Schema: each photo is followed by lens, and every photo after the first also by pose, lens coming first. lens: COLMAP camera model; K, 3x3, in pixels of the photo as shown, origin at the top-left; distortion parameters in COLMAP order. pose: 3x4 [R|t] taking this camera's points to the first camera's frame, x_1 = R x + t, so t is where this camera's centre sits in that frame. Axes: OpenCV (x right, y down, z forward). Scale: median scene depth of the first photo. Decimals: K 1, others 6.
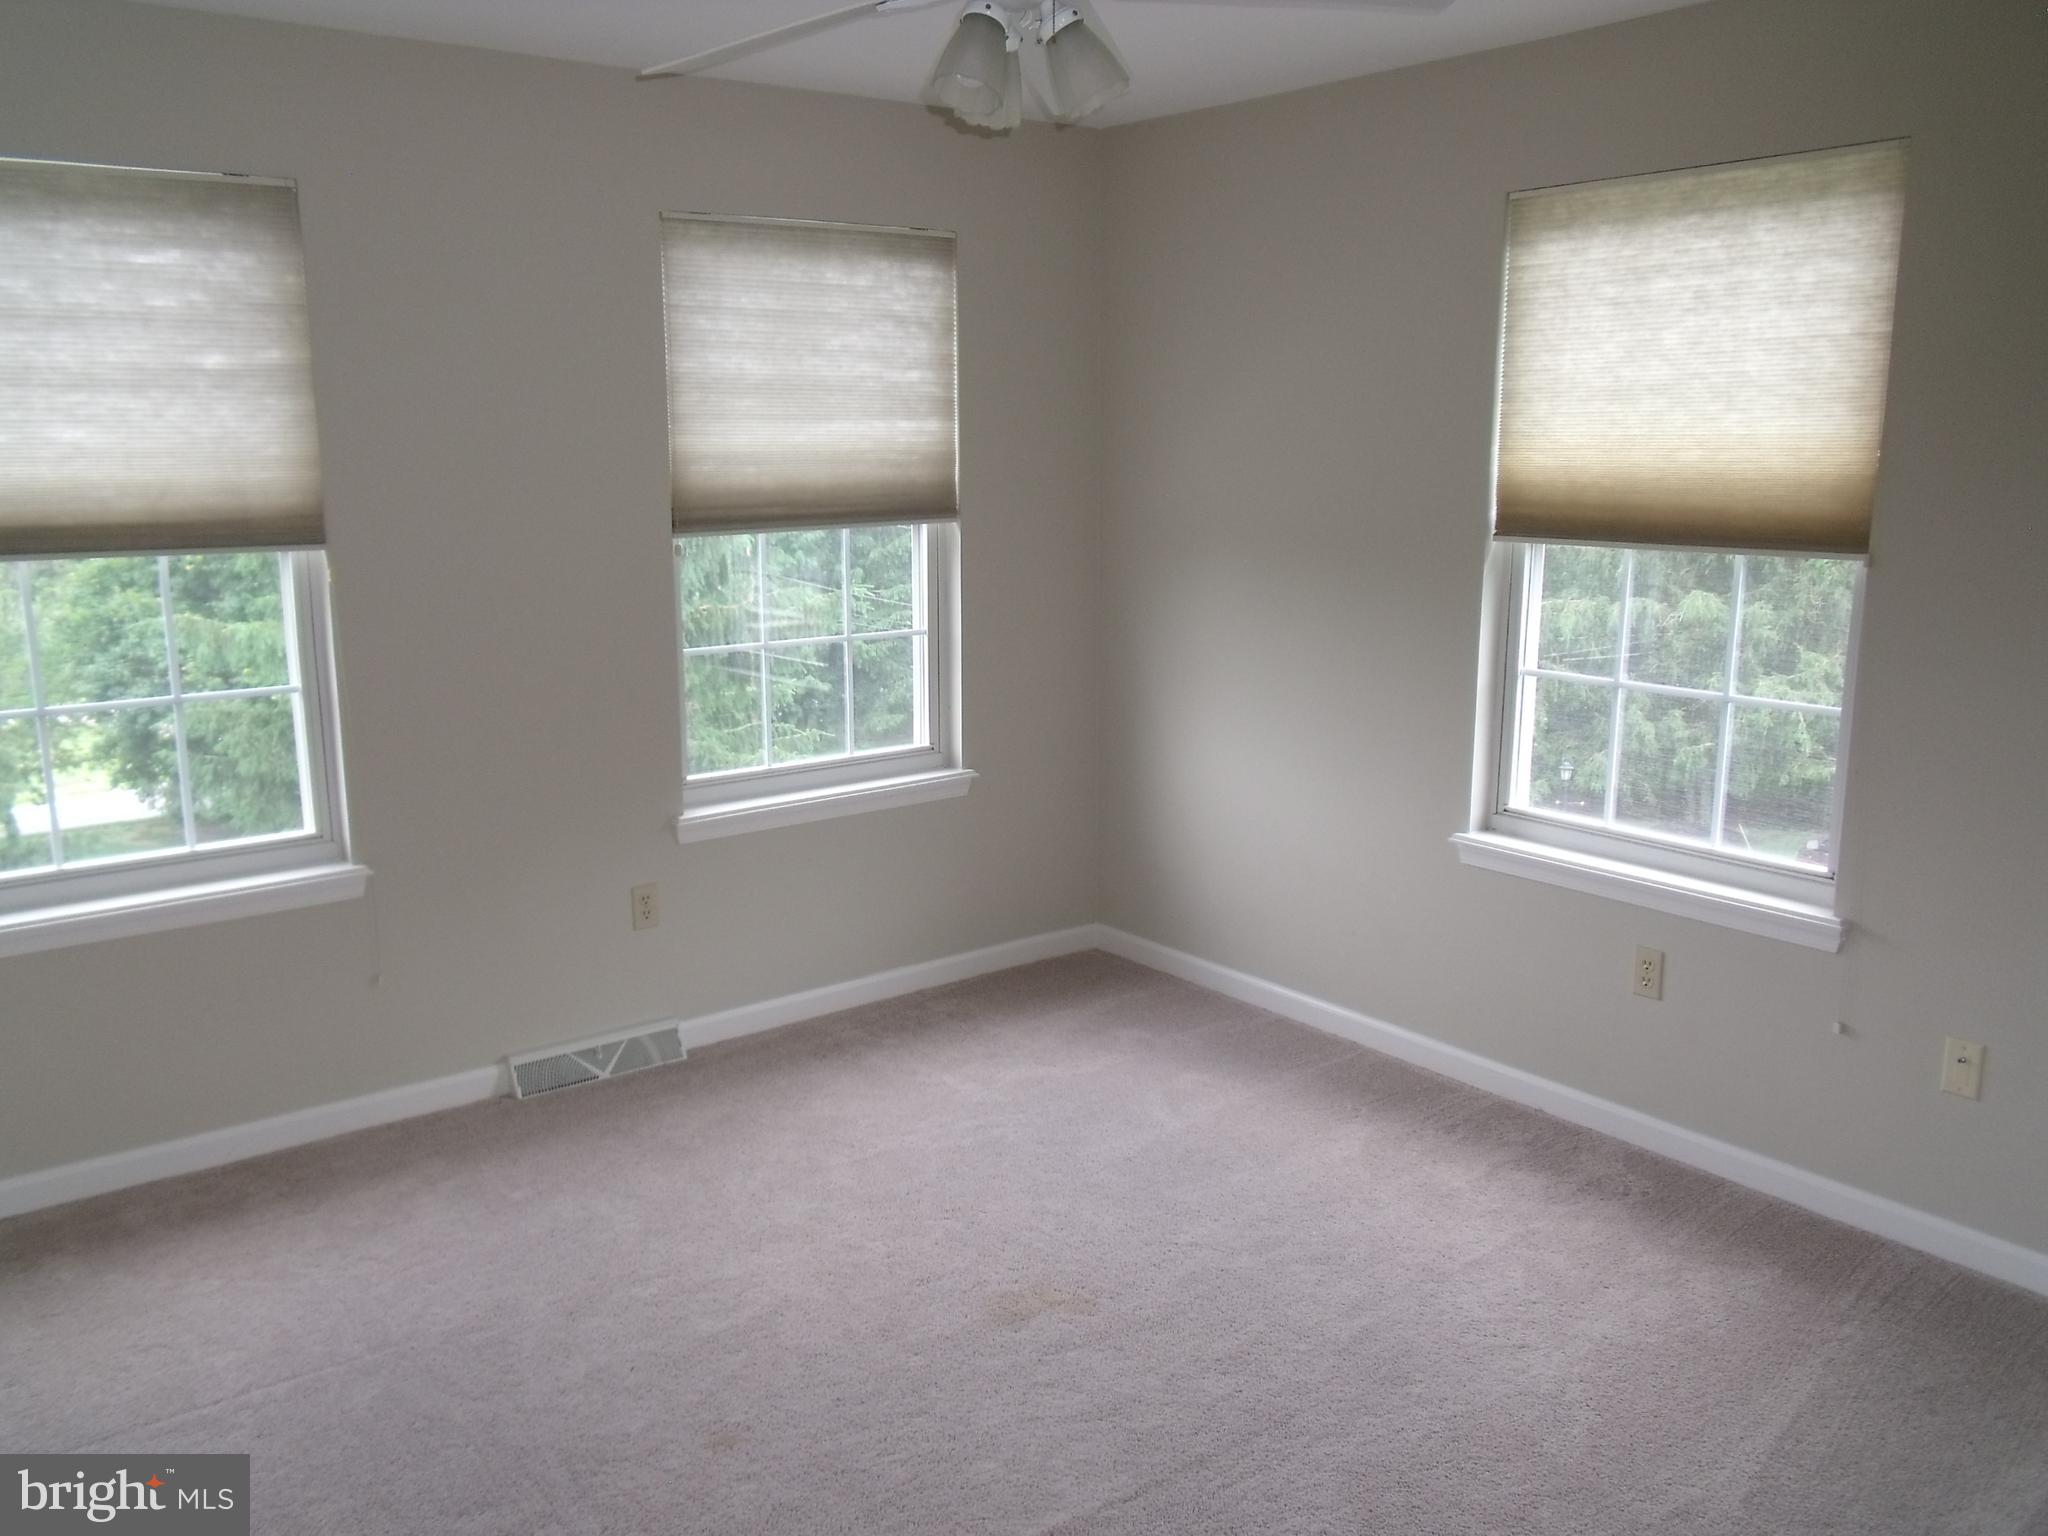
lens RADIAL K [[1666.6, 0, 1012.0], [0, 1666.6, 769.4], [0, 0, 1]] dist [0.019026, -0.004018]
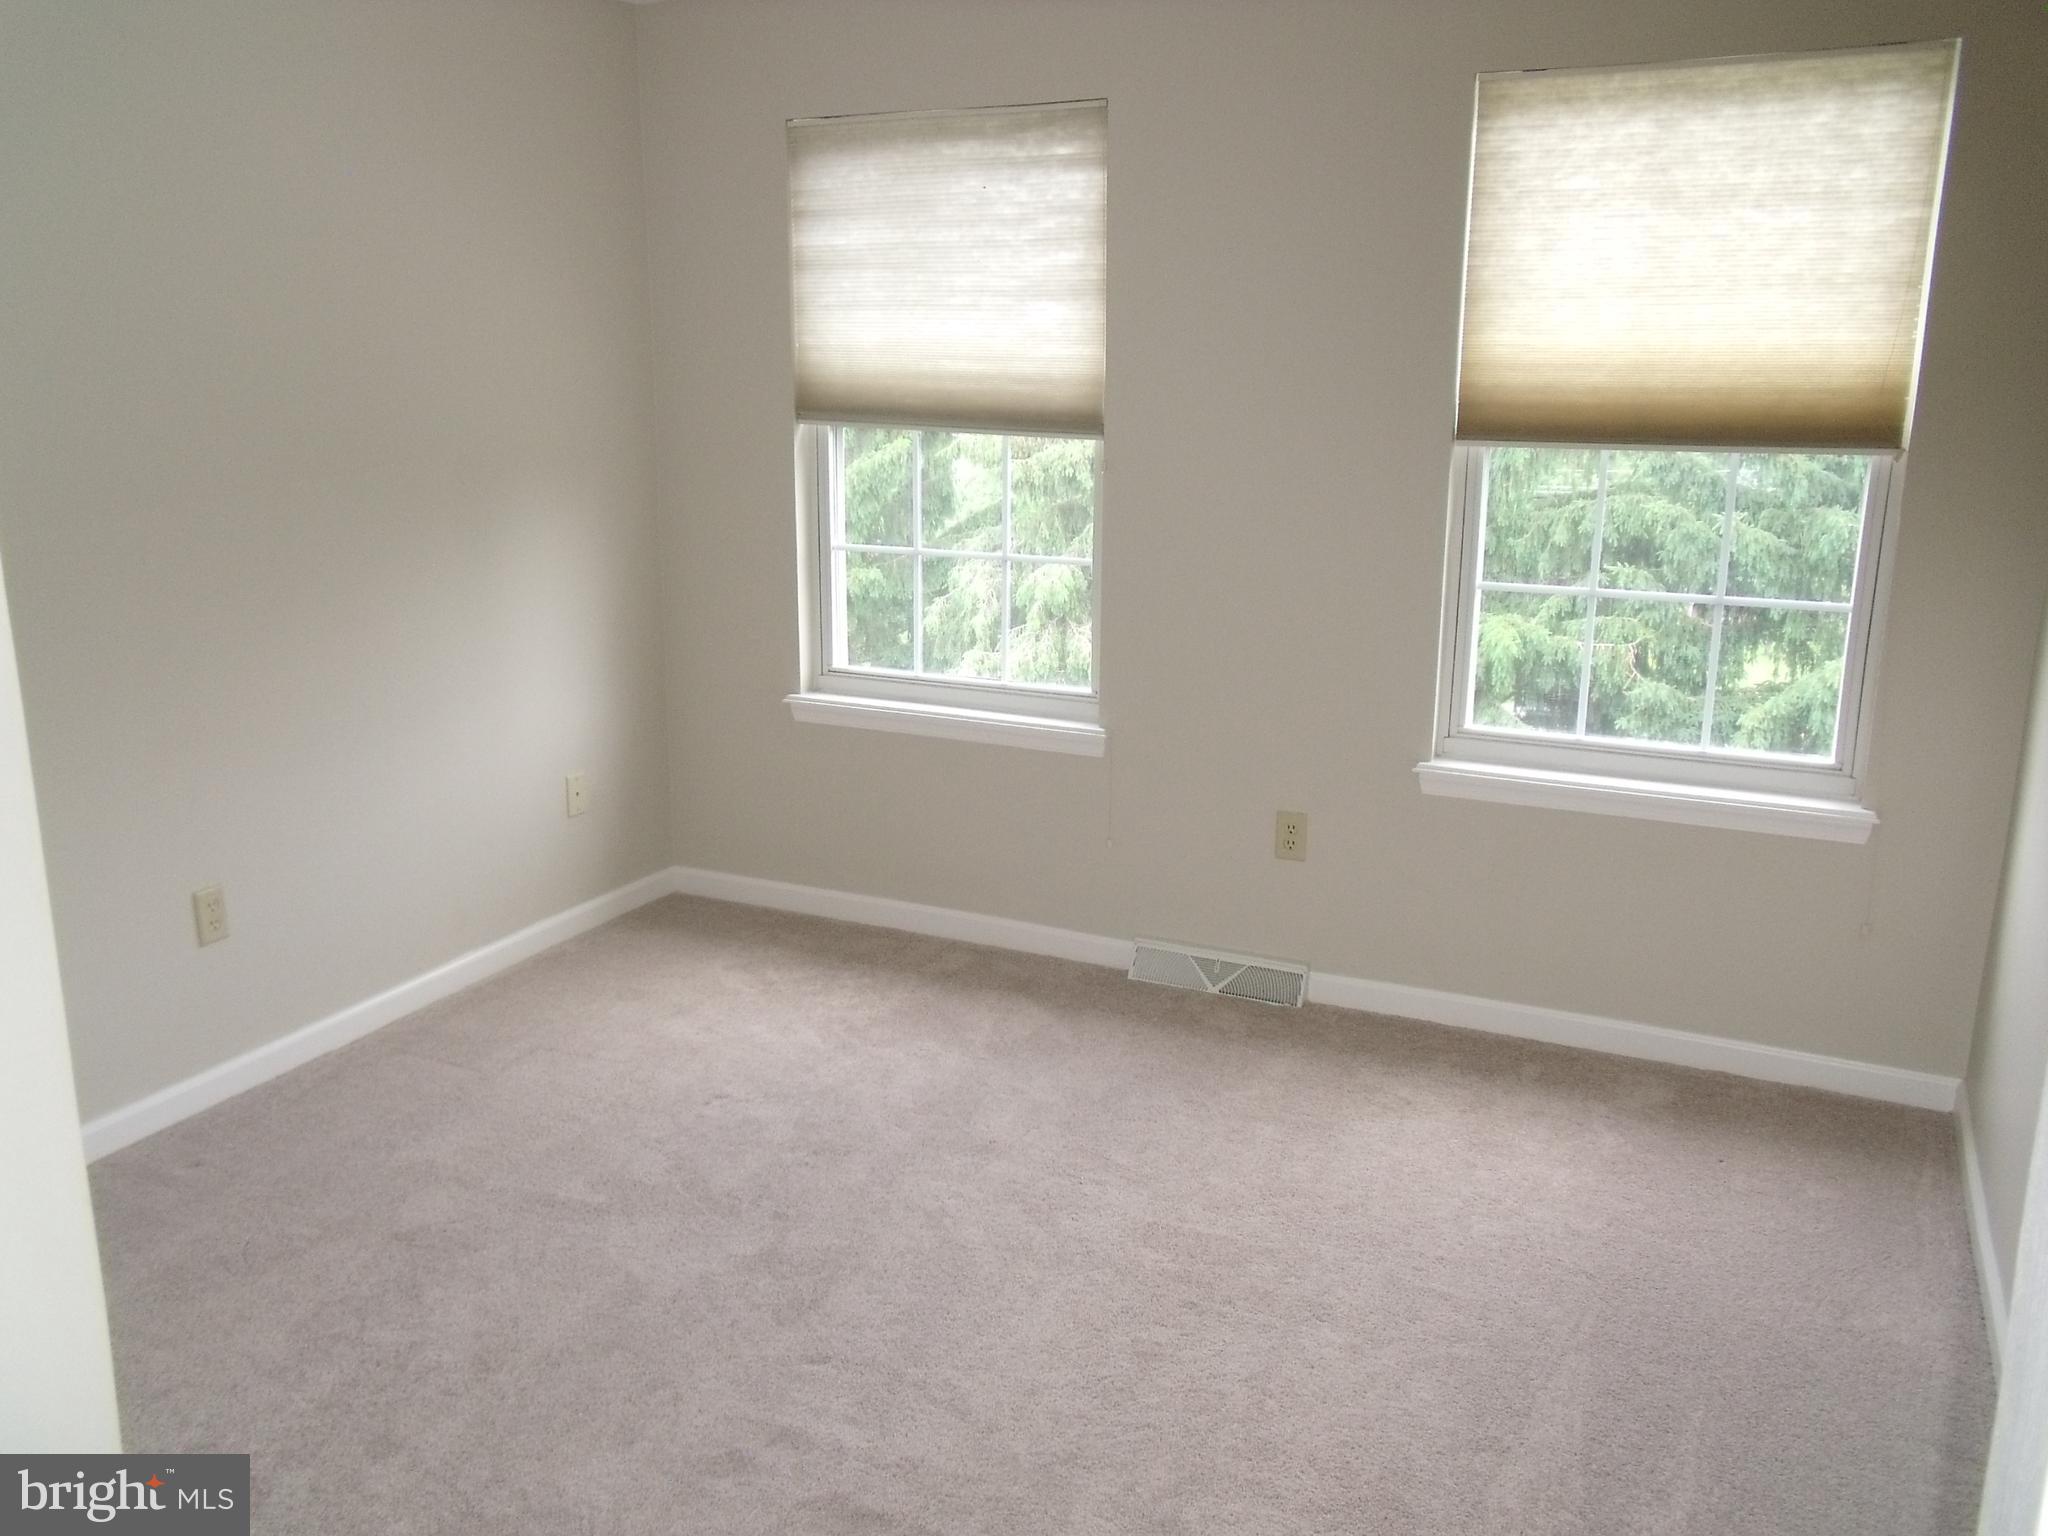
lens RADIAL K [[1666.6, 0, 1012.0], [0, 1666.6, 769.4], [0, 0, 1]] dist [0.019026, -0.004018]
pose [[0.422469, 0.221007, -0.879020, 0.577372], [-0.172212, 0.971723, 0.161547, -0.087569], [0.889867, 0.083129, 0.448583, 0.468649]]
